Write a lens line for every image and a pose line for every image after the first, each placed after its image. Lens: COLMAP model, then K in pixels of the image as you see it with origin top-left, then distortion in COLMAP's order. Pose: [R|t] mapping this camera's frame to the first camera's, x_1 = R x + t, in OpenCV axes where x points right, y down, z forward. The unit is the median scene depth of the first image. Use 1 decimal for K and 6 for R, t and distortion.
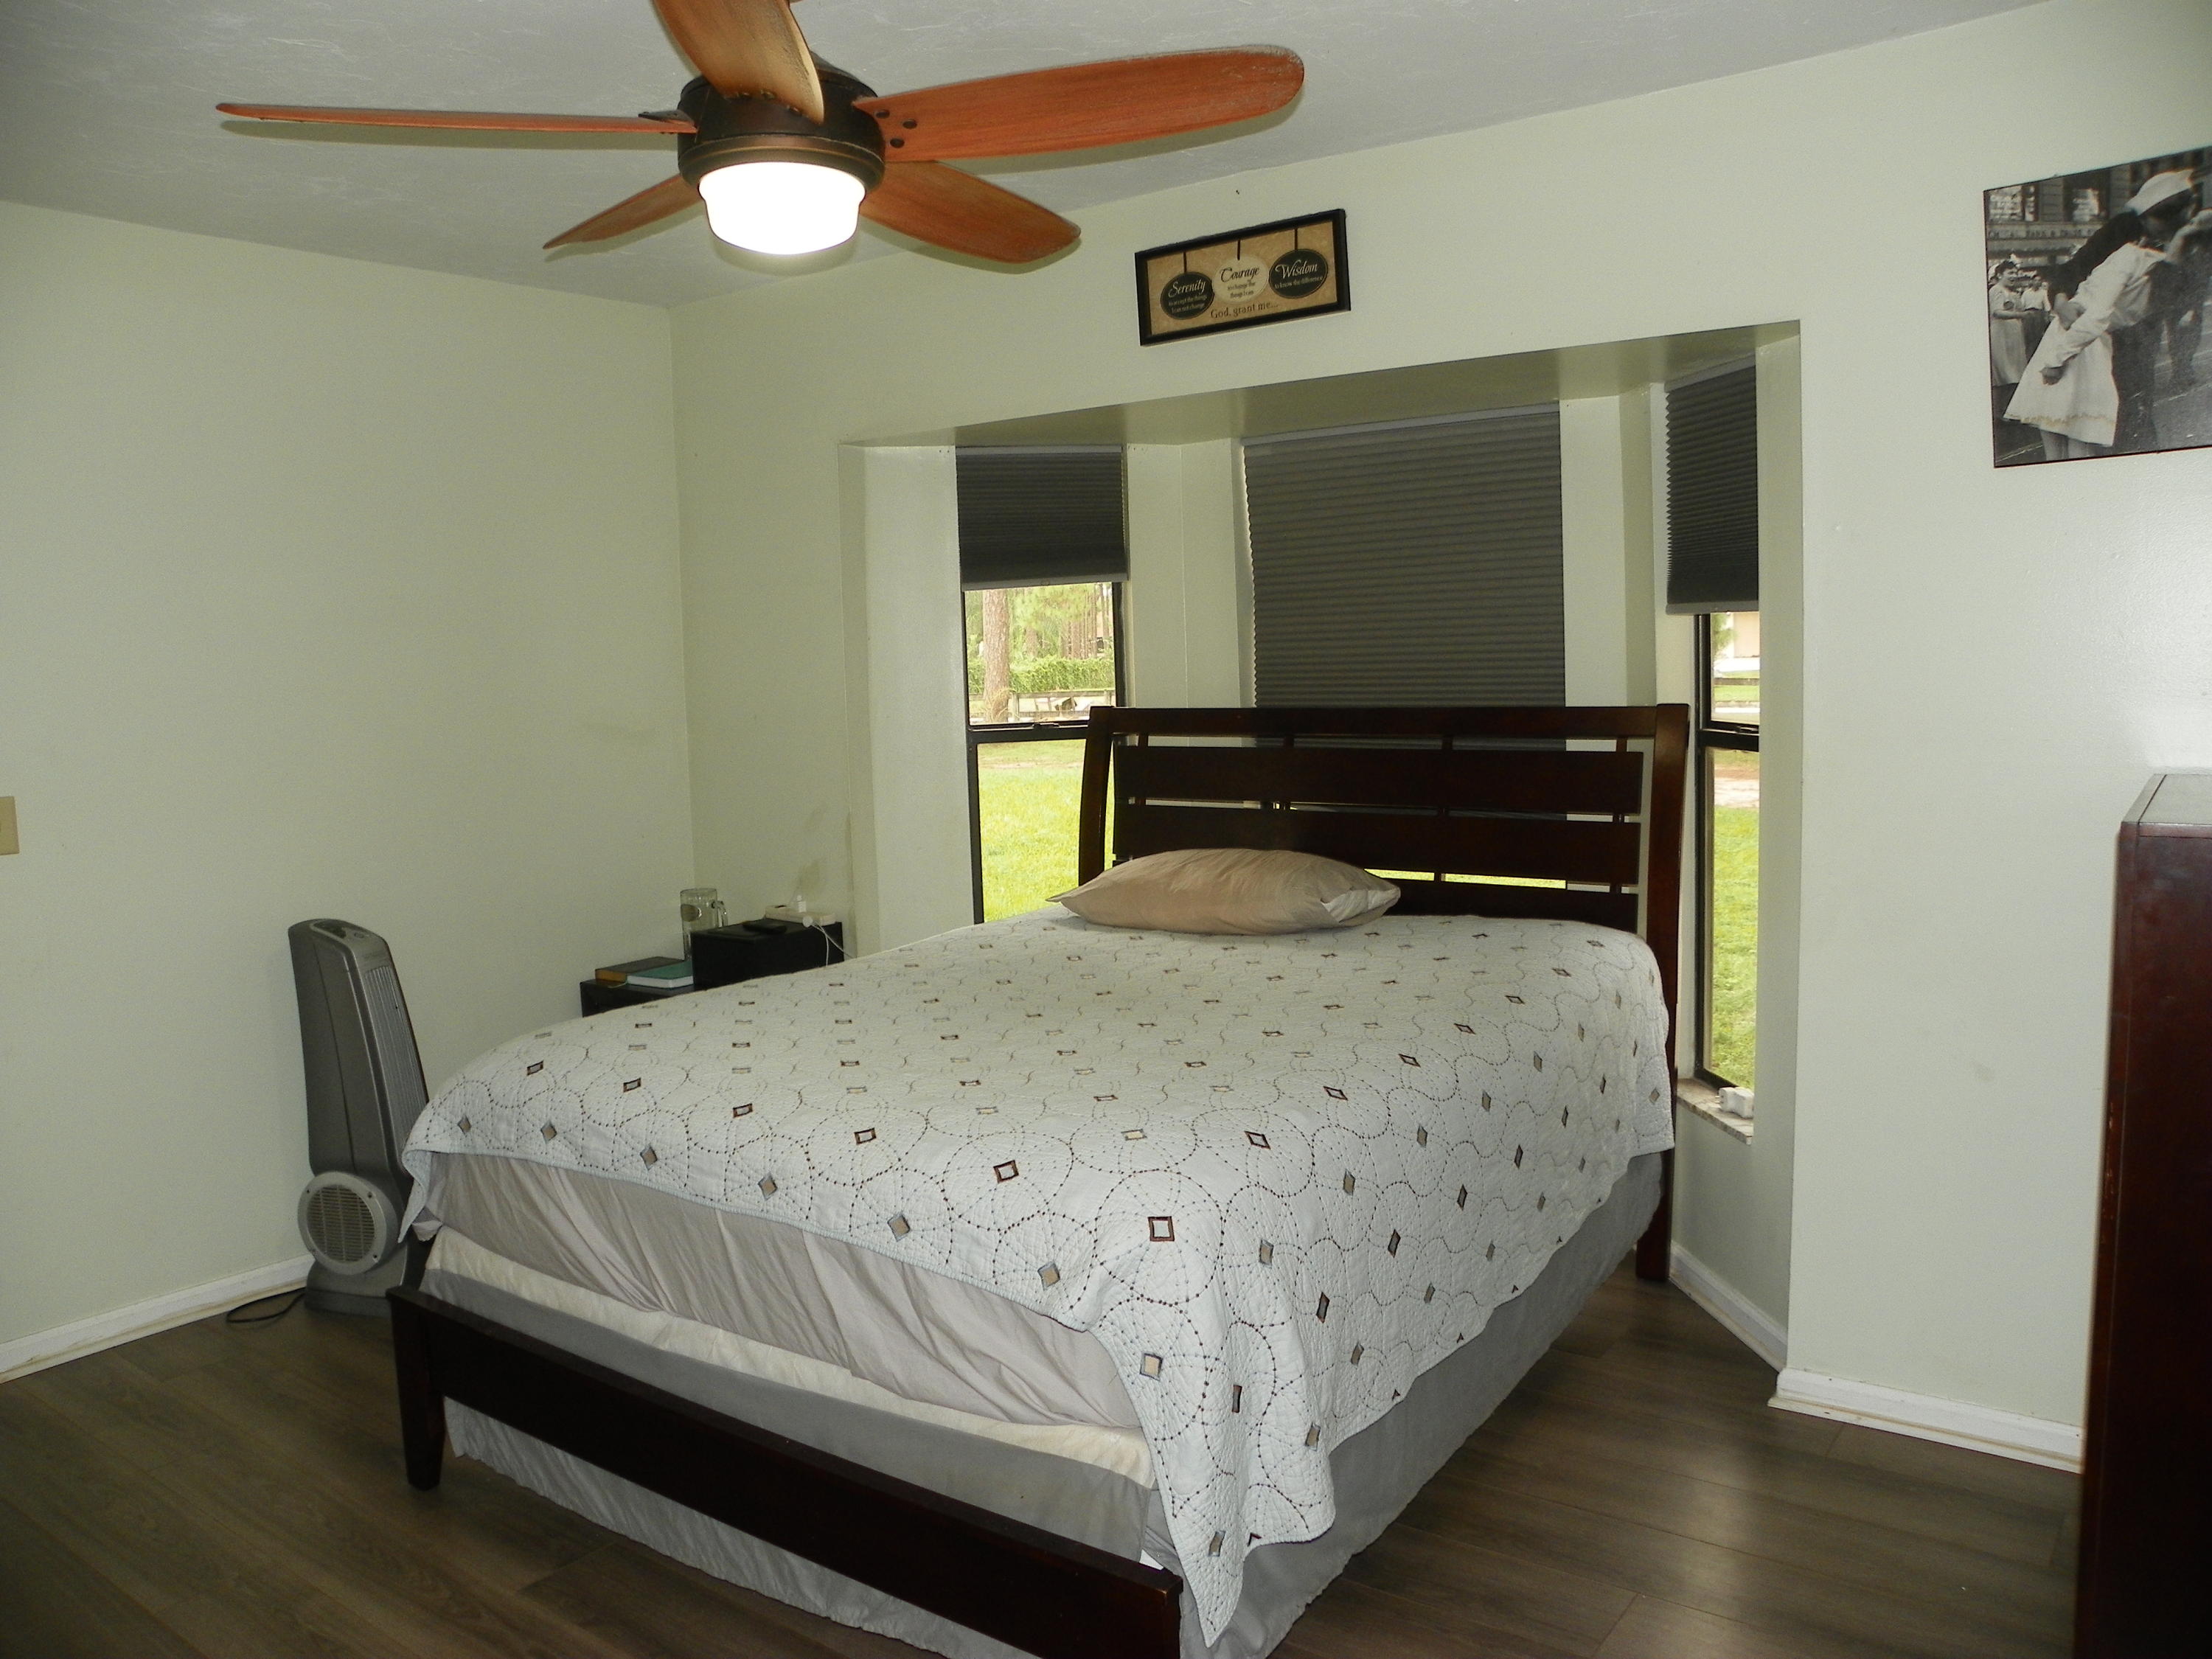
lens RADIAL K [[1671.6, 0, 1105.1], [0, 1671.6, 823.8], [0, 0, 1]] dist [-0.163119, 0.105830]
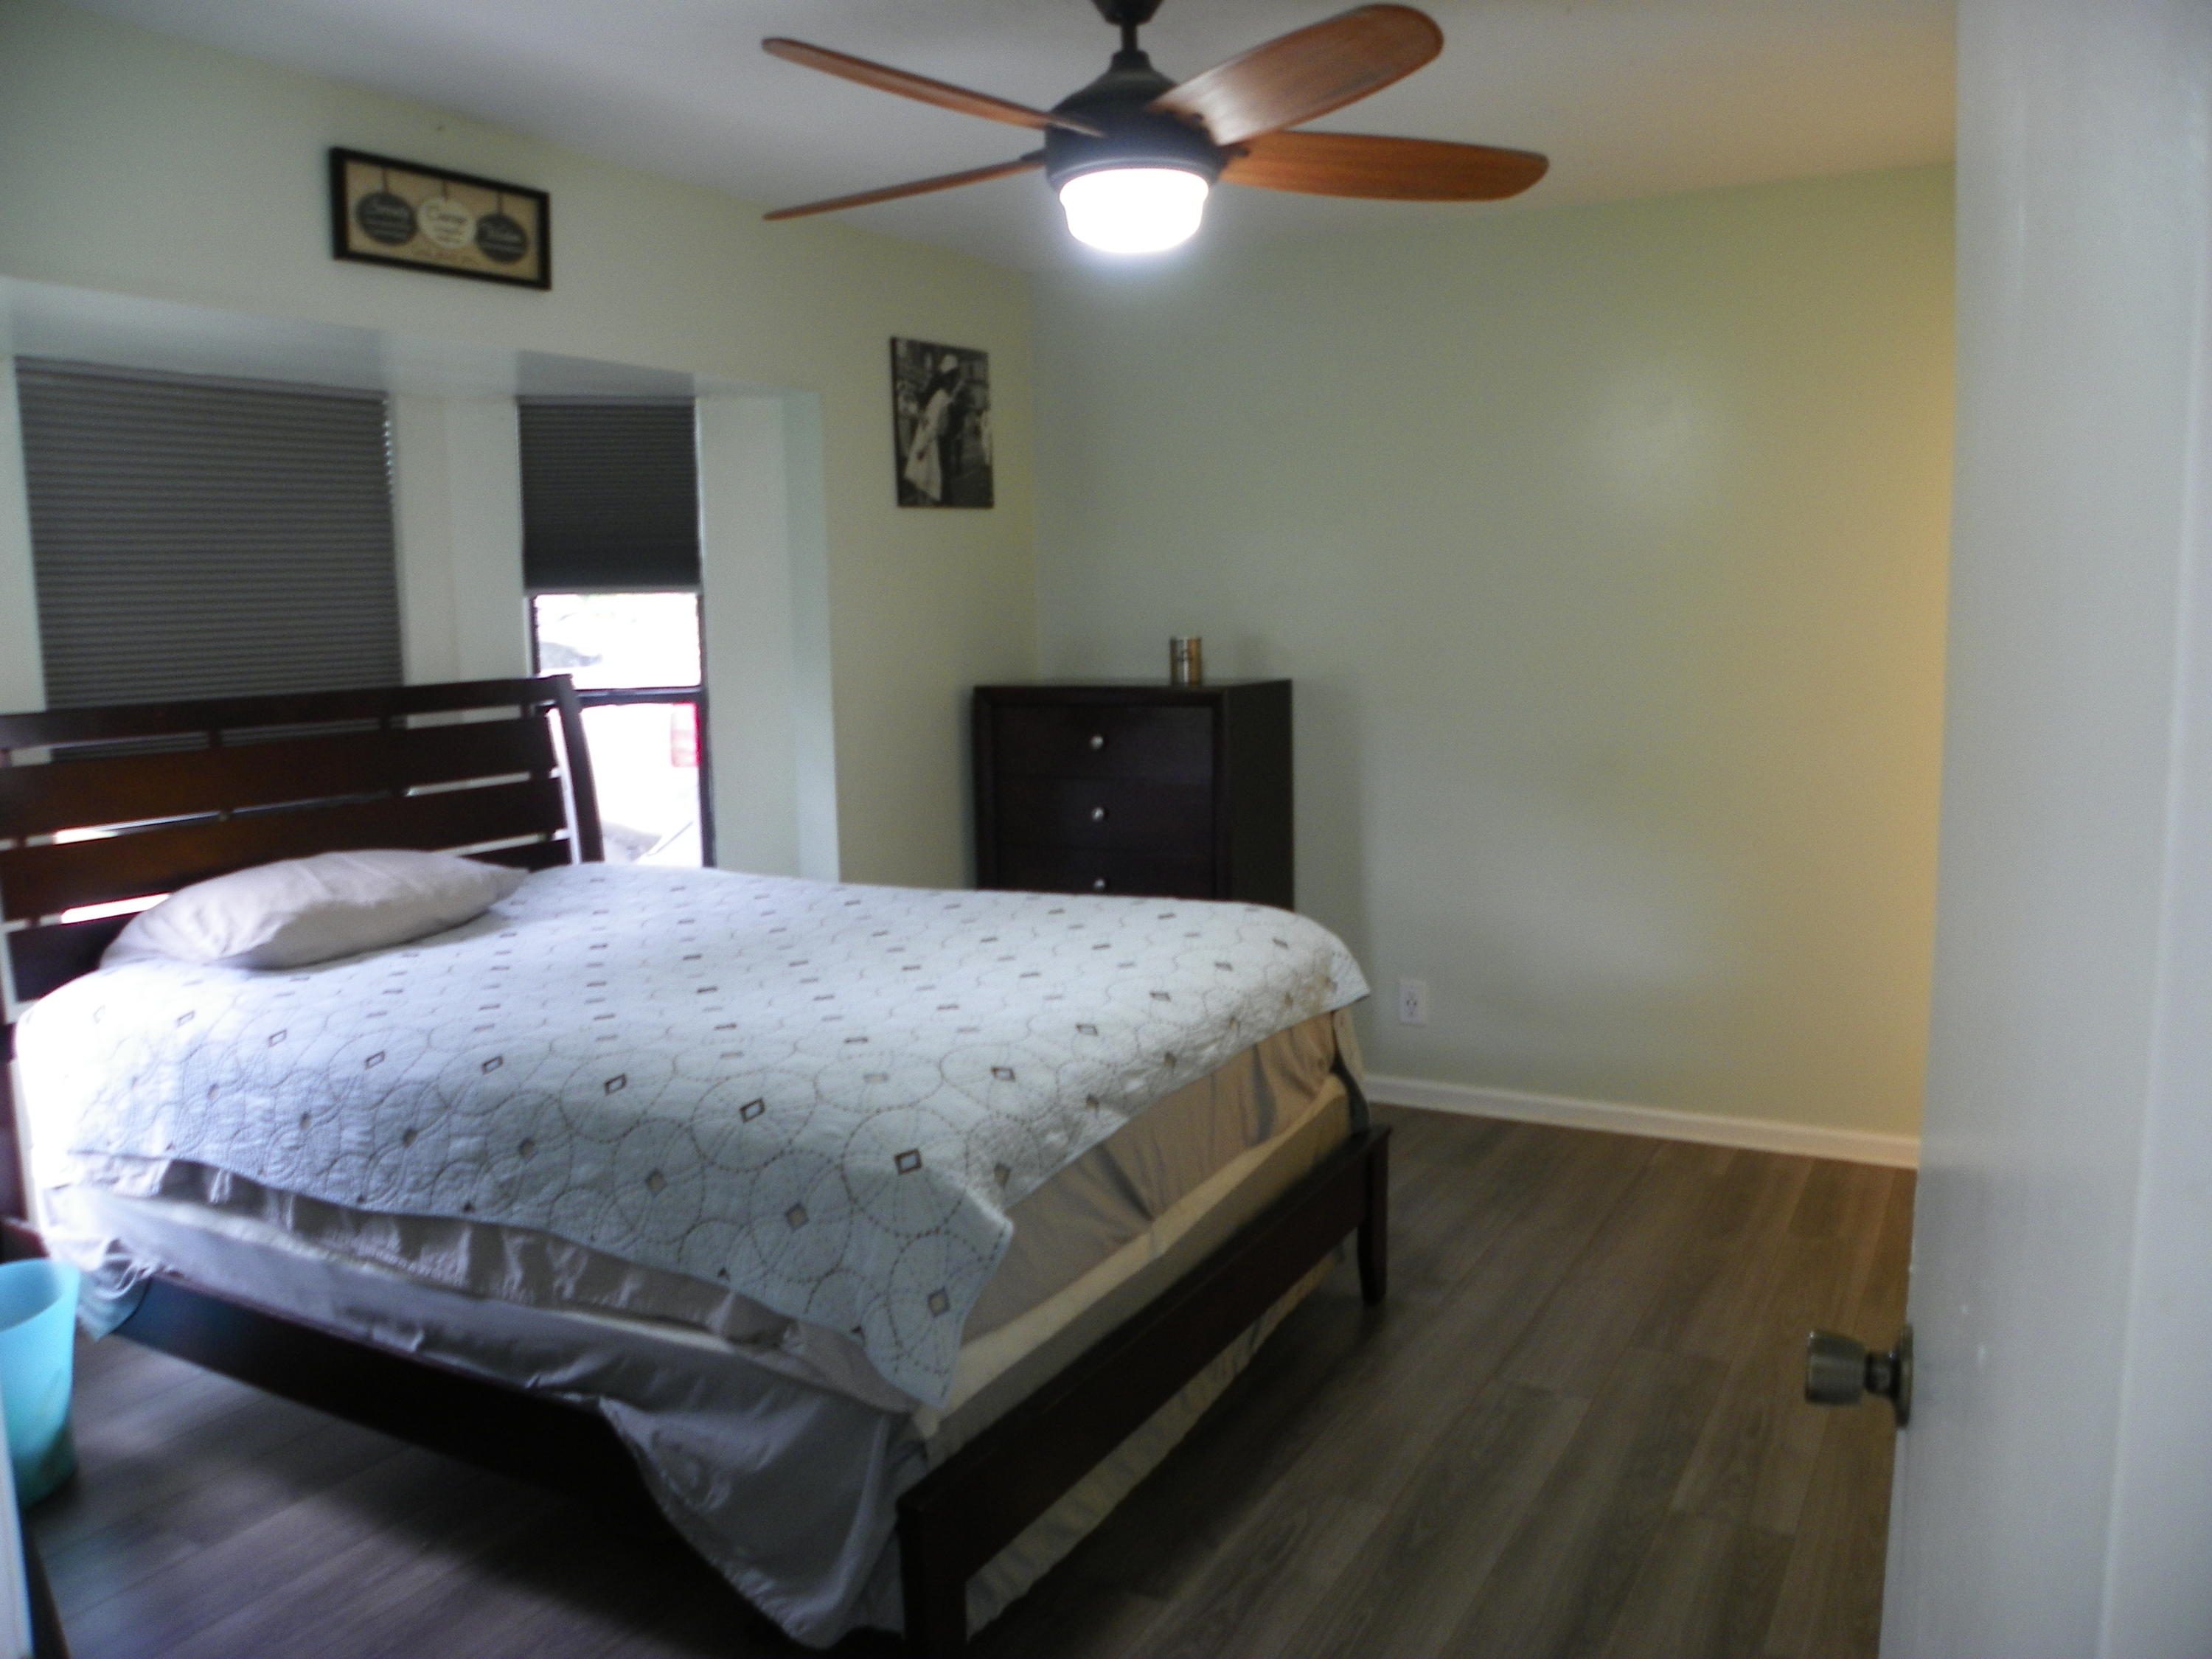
lens RADIAL K [[1671.6, 0, 1105.1], [0, 1671.6, 823.8], [0, 0, 1]] dist [-0.163119, 0.105830]
pose [[-0.116522, -0.093793, 0.988749, -1.167686], [0.126104, 0.986077, 0.108400, -0.059400], [-0.985150, 0.137316, -0.103072, 1.003769]]
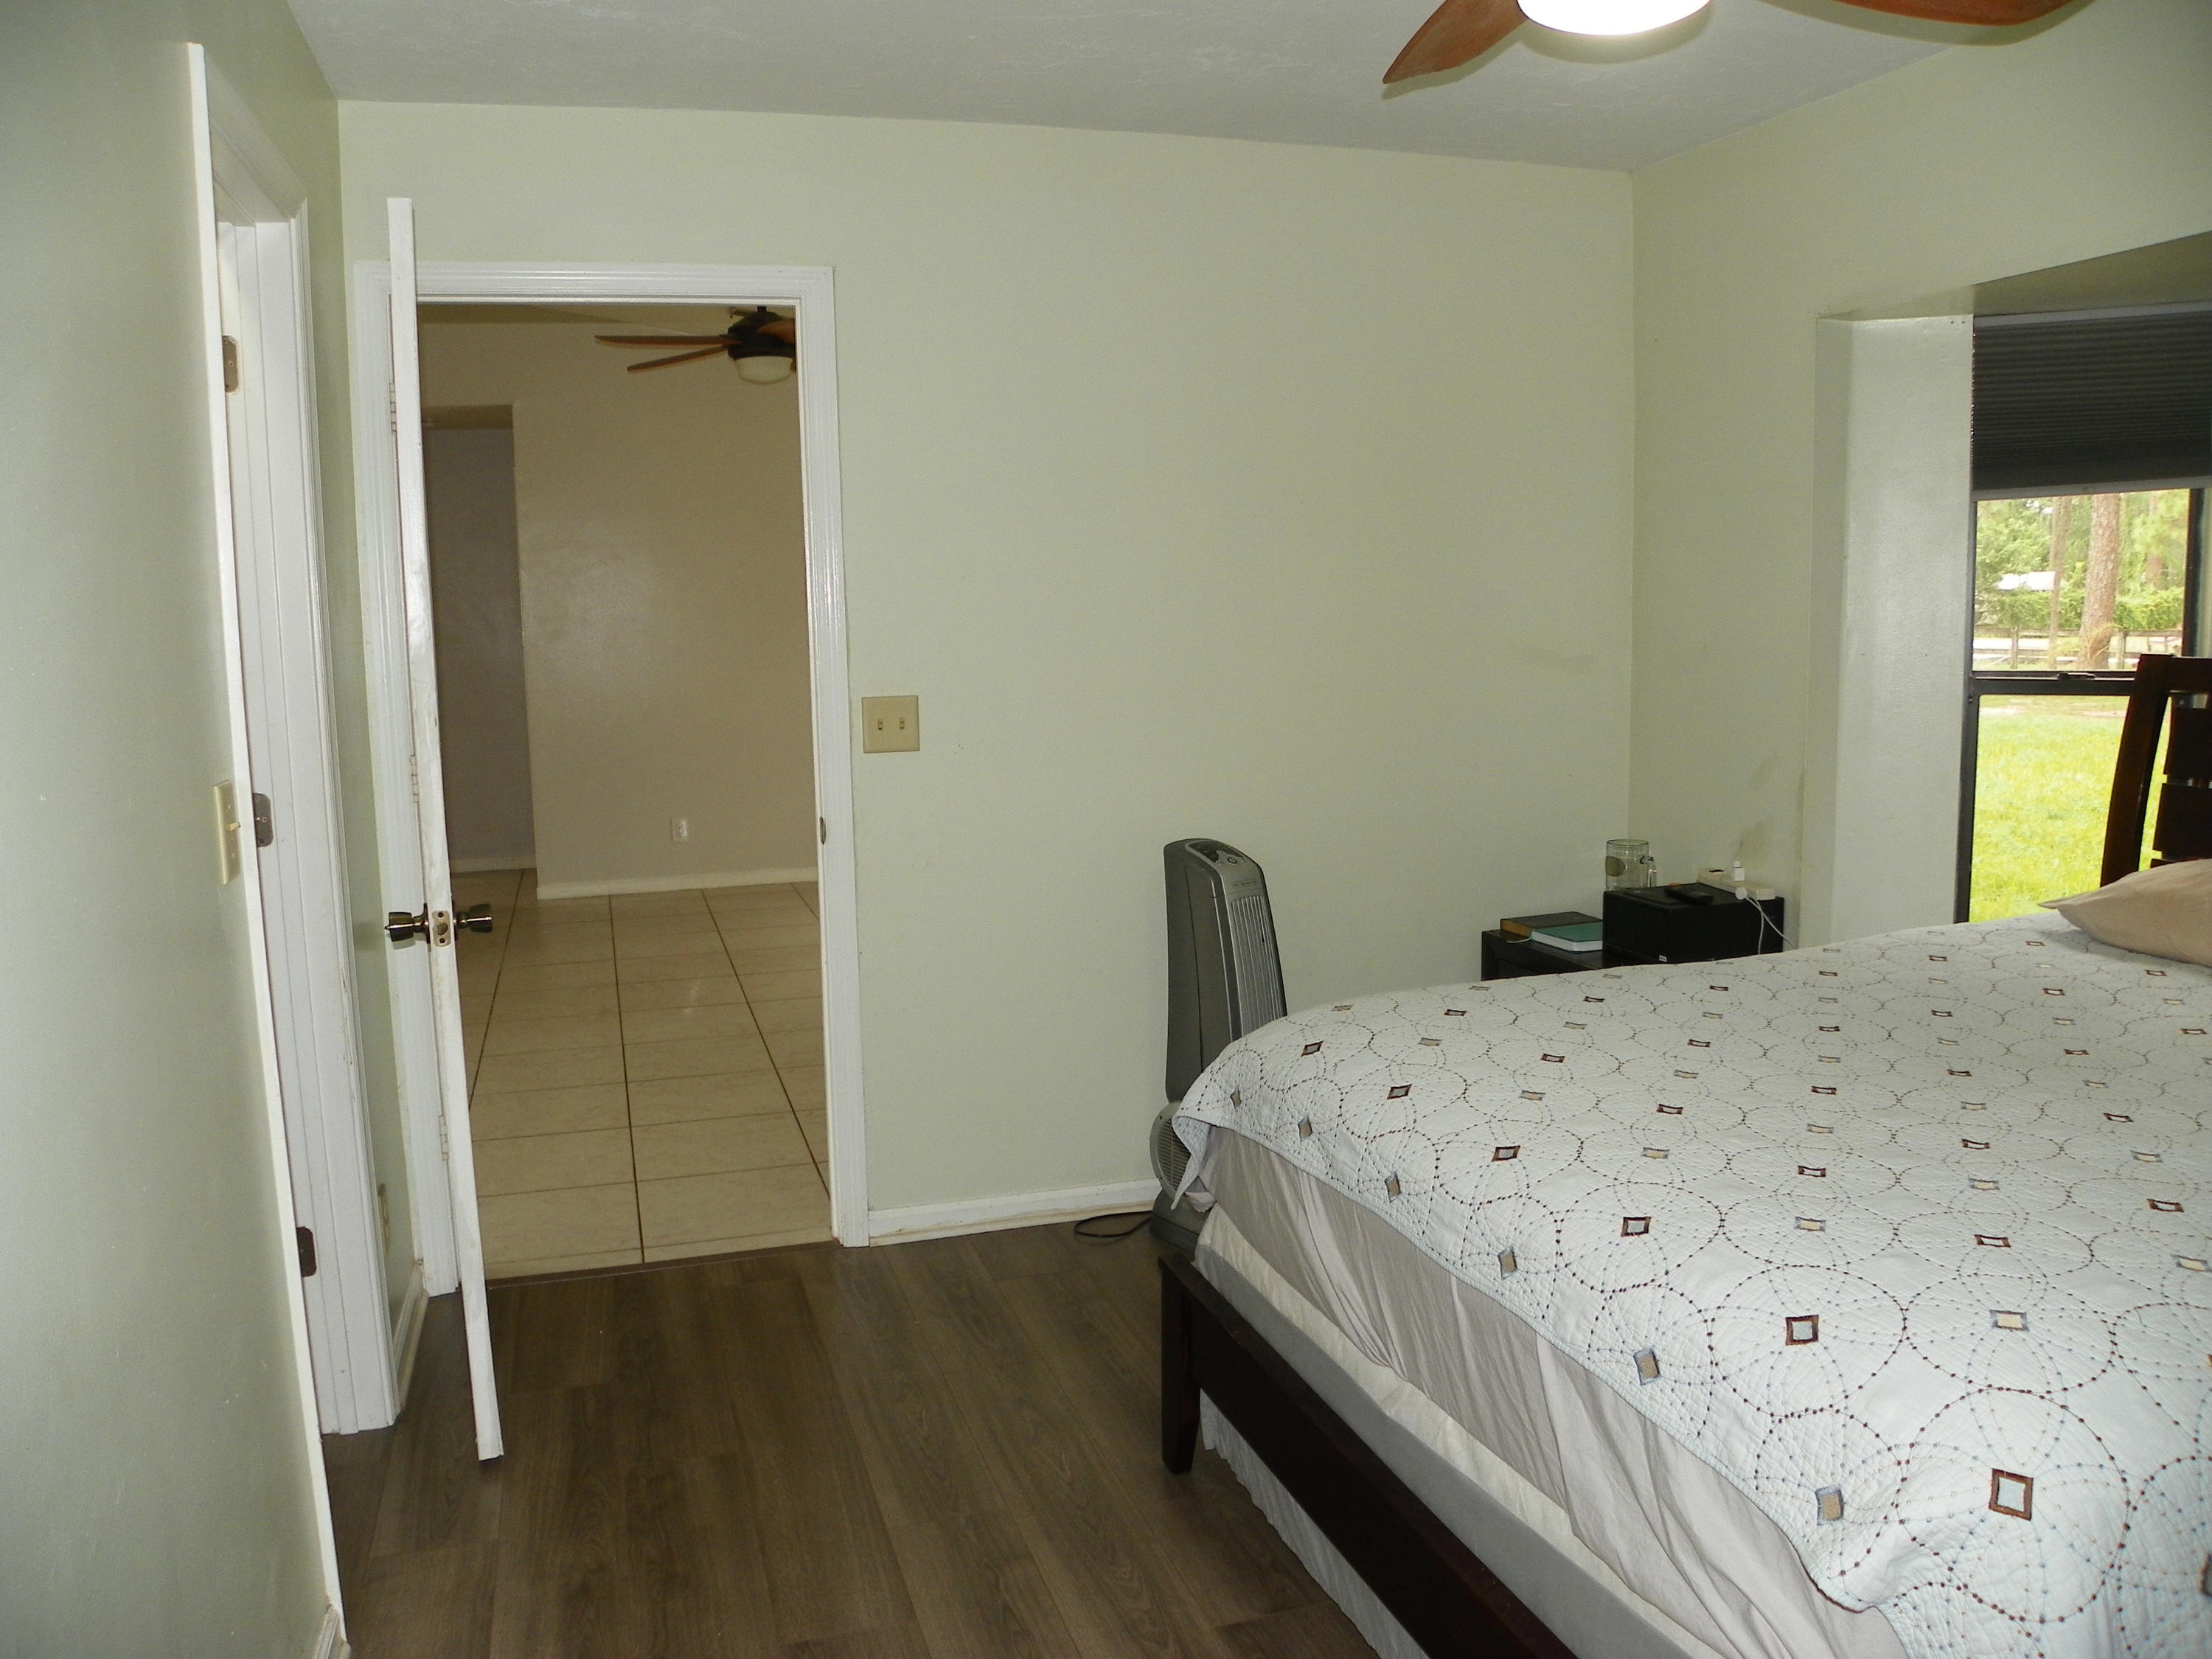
lens RADIAL K [[1671.6, 0, 1105.1], [0, 1671.6, 823.8], [0, 0, 1]] dist [-0.163119, 0.105830]
pose [[0.810167, 0.093649, -0.578670, 0.057244], [-0.064622, 0.995408, 0.070618, -0.022621], [0.582626, -0.019818, 0.812499, 0.228057]]
